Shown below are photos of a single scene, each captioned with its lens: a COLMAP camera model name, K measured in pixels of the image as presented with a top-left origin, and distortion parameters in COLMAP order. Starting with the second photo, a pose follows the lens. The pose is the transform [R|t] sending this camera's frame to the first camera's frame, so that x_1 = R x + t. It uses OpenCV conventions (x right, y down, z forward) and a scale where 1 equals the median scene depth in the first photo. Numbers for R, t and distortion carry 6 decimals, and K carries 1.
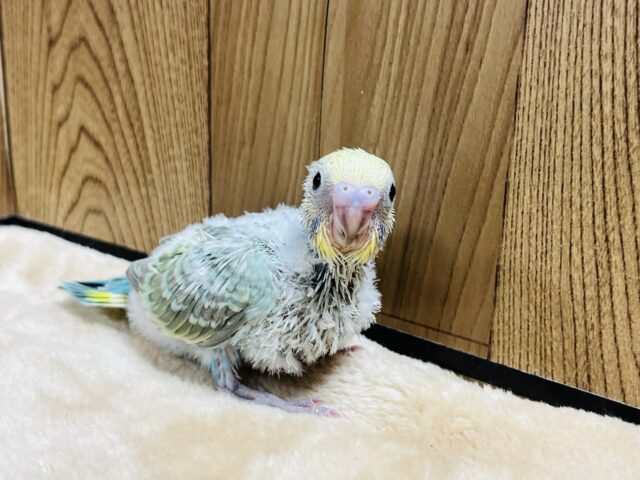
lens RADIAL K [[797.4, 0, 320.4], [0, 797.4, 252.2], [0, 0, 1]] dist [0.014153, -0.090533]
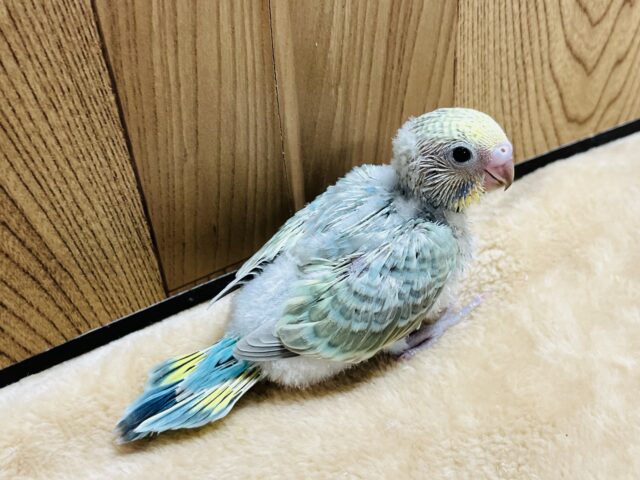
lens RADIAL K [[797.4, 0, 320.4], [0, 797.4, 252.2], [0, 0, 1]] dist [0.014153, -0.090533]
pose [[0.437076, -0.640241, 0.631710, -0.728667], [0.361912, 0.768171, 0.528141, -0.521093], [-0.823398, -0.002214, 0.567460, 0.441918]]
